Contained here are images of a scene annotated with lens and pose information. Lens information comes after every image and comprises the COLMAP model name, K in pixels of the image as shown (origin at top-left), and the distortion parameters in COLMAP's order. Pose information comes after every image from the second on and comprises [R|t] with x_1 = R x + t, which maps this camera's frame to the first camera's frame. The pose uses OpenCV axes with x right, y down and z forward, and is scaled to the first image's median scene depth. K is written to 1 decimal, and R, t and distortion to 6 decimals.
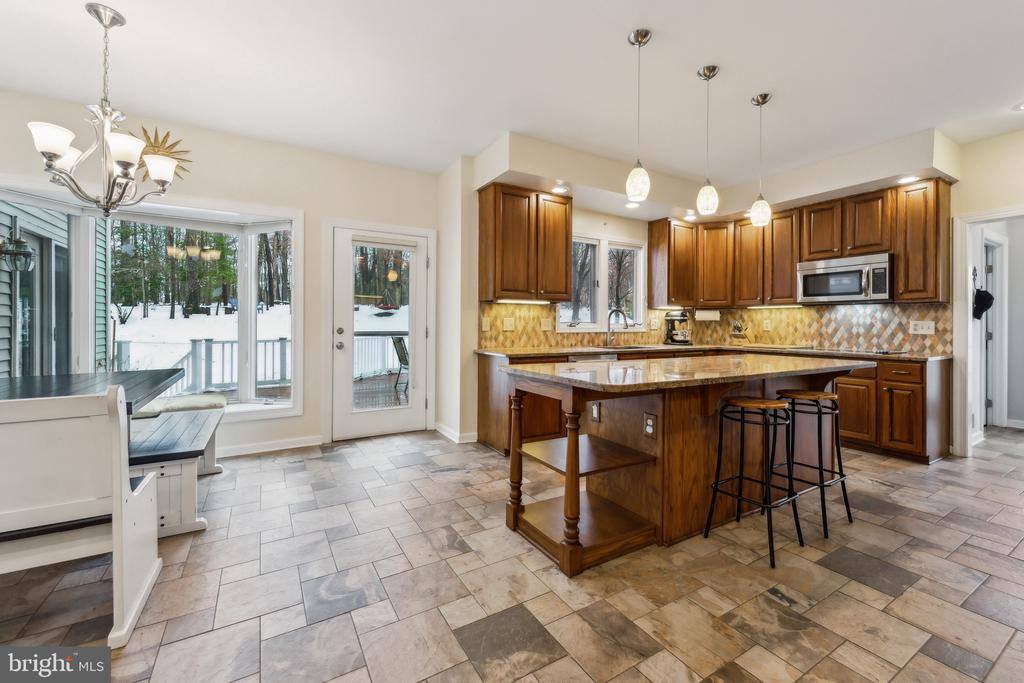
lens RADIAL K [[414.4, 0, 495.8], [0, 414.4, 330.9], [0, 0, 1]] dist [0.003830, -0.002233]
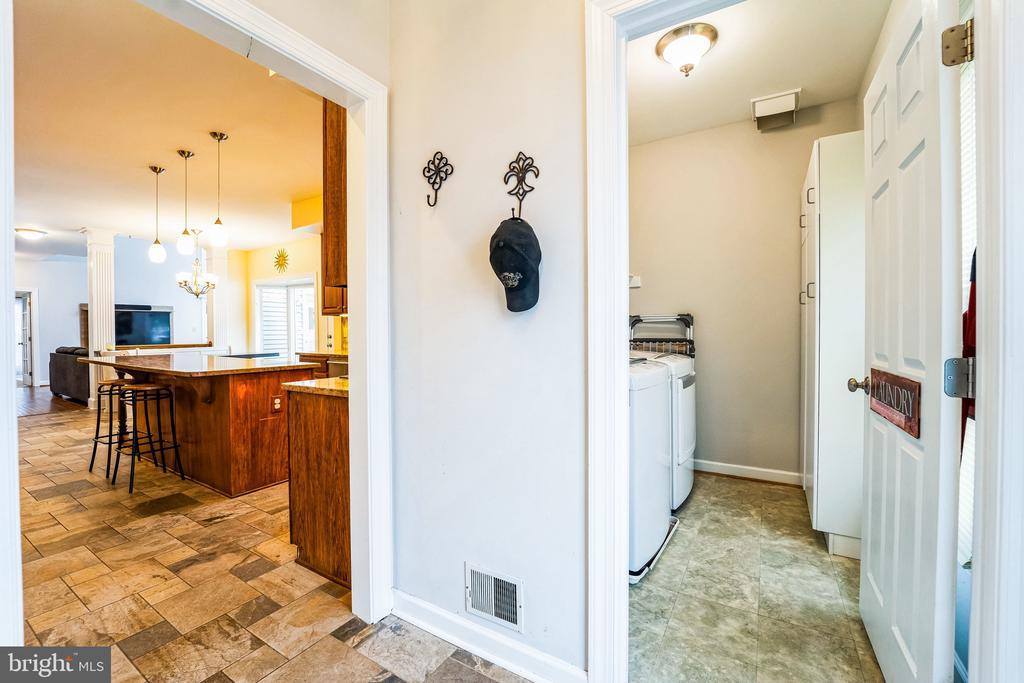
lens RADIAL K [[414.4, 0, 506.0], [0, 414.4, 335.7], [0, 0, 1]] dist [0.003830, -0.002233]
pose [[0.459861, 0.005201, -0.887976, 1.464224], [0.000448, 0.999981, 0.006089, -0.012488], [0.887991, -0.003198, 0.459850, 0.842683]]
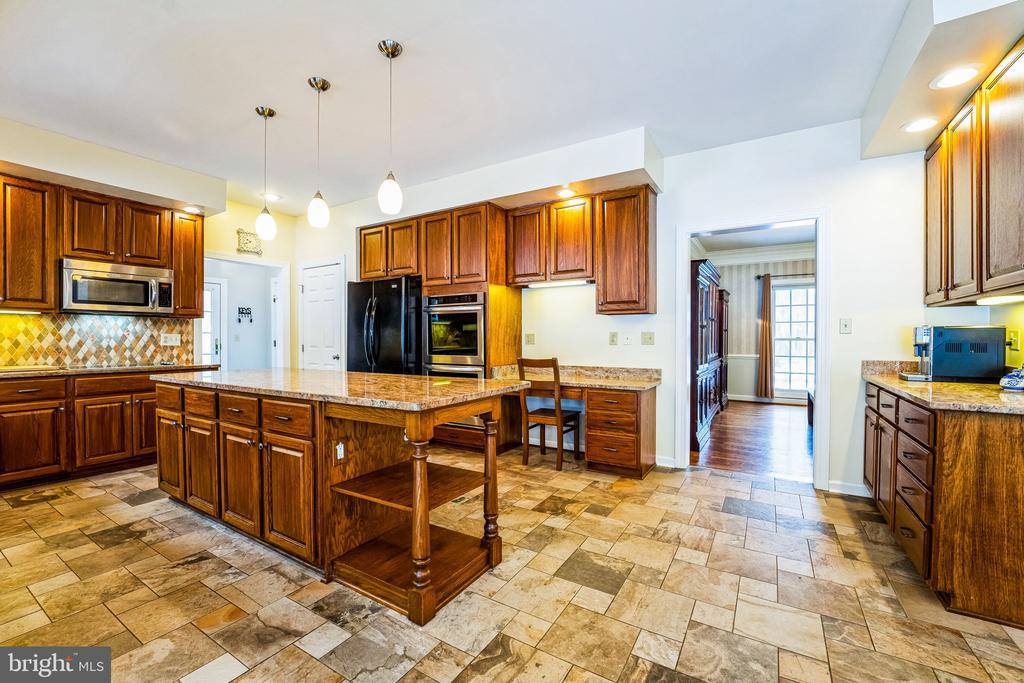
lens RADIAL K [[414.4, 0, 511.7], [0, 414.4, 337.5], [0, 0, 1]] dist [0.003830, -0.002233]
pose [[-0.474678, -0.005991, 0.880139, -0.381487], [0.009446, 0.999885, 0.011900, -0.017696], [-0.880109, 0.013963, -0.474567, 0.683000]]
